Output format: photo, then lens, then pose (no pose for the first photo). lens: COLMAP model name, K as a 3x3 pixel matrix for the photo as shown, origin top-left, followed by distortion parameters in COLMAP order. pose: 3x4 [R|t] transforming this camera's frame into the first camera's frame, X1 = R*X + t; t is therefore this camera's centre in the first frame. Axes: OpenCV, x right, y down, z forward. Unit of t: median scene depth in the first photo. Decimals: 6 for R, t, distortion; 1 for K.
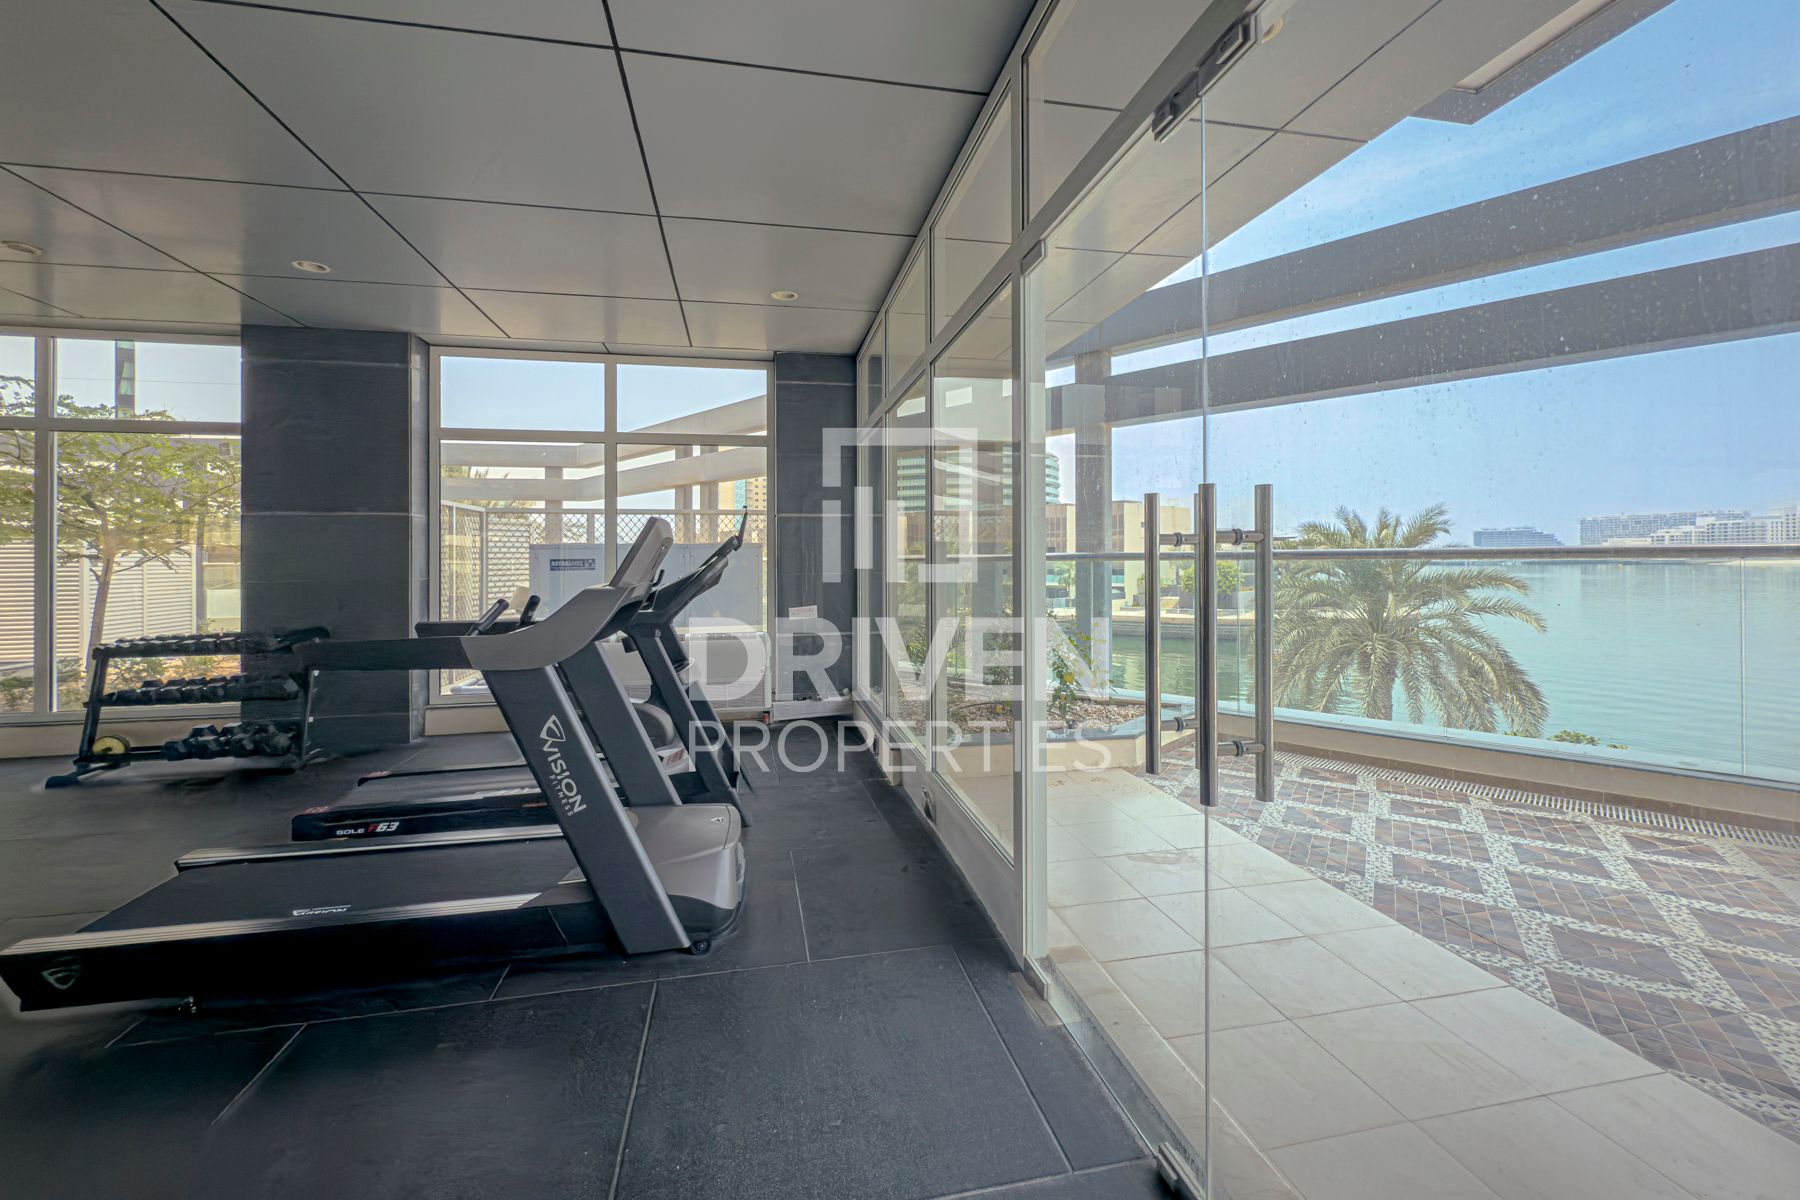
lens RADIAL K [[744.9, 0, 906.2], [0, 744.9, 559.9], [0, 0, 1]] dist [-0.001557, -0.000127]
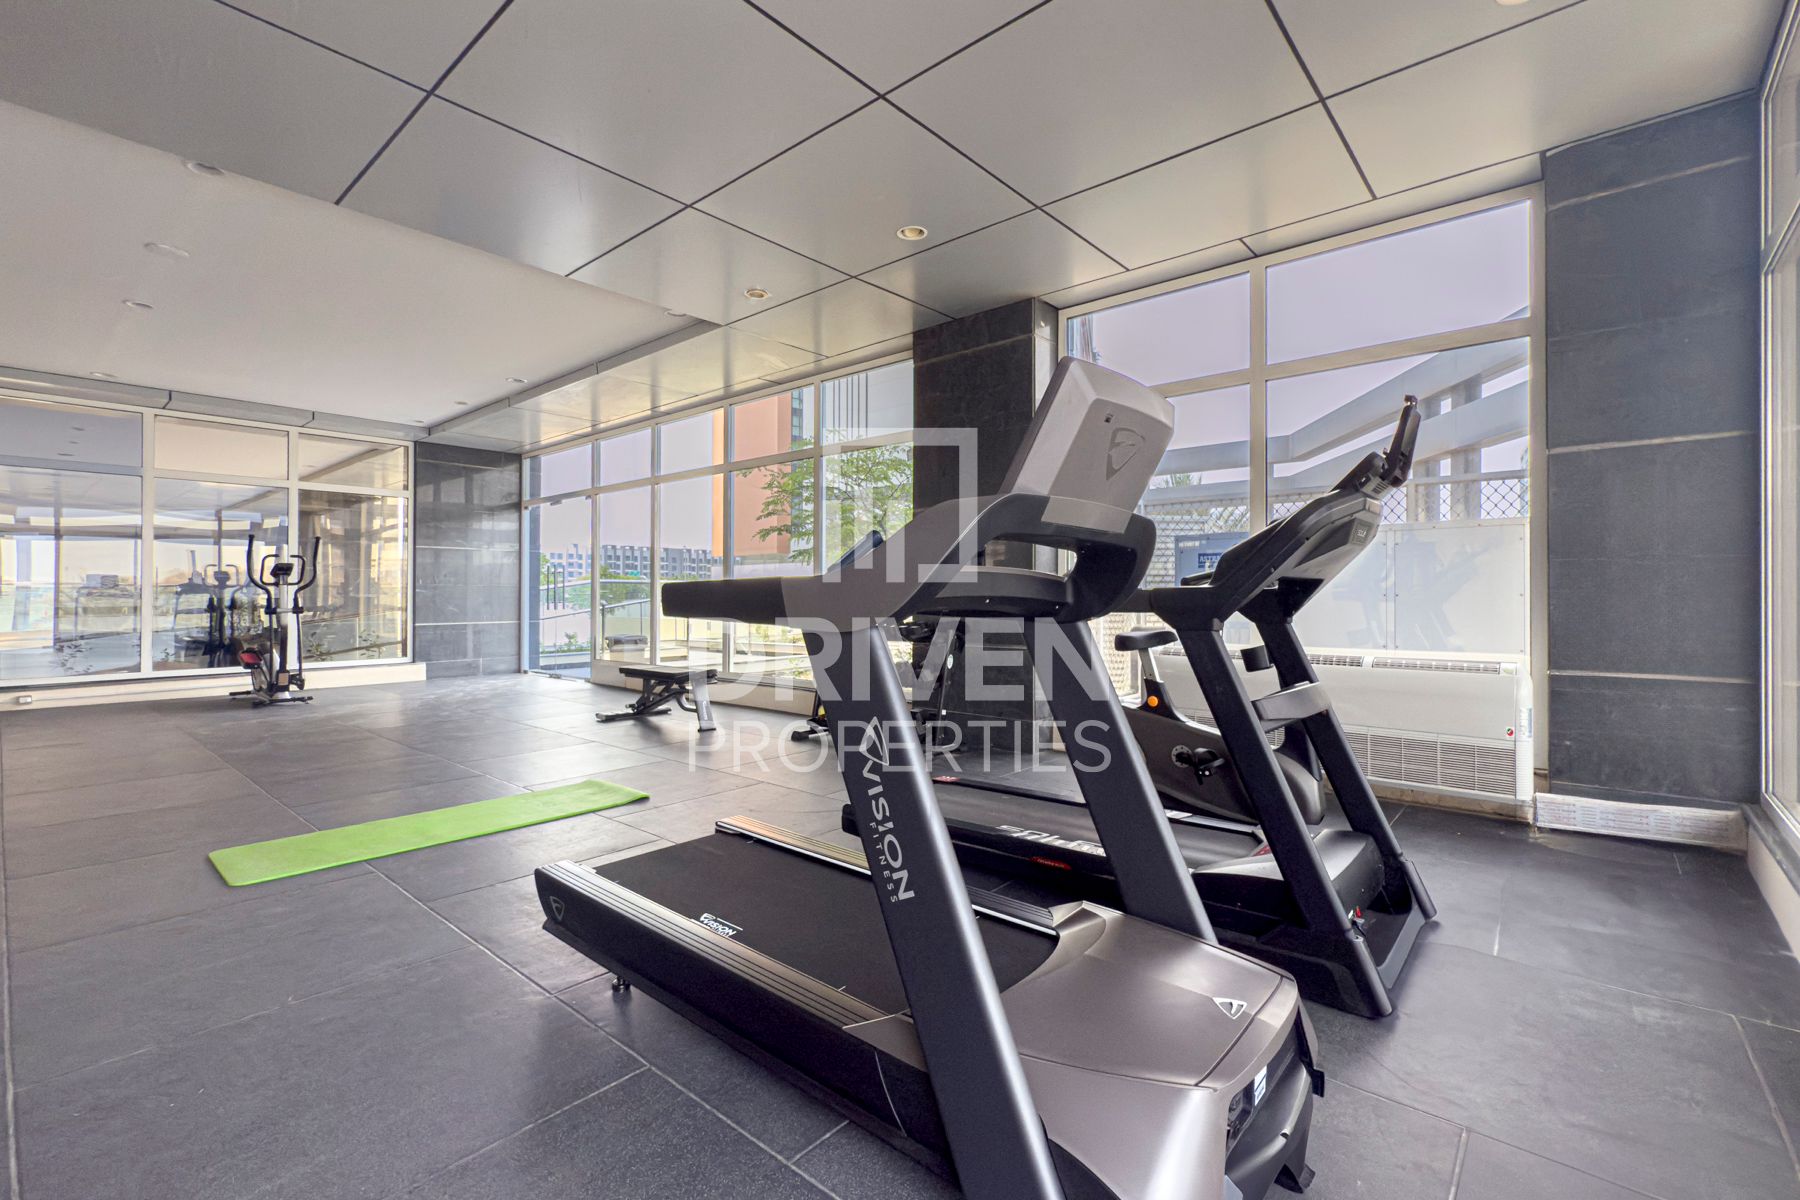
lens RADIAL K [[795.1, 0, 909.1], [0, 795.1, 592.5], [0, 0, 1]] dist [-0.000213, -0.000481]
pose [[0.605700, 0.001494, -0.795692, 0.013343], [-0.002670, 0.999996, -0.000154, 0.076449], [0.795689, 0.002218, 0.605702, 0.434350]]
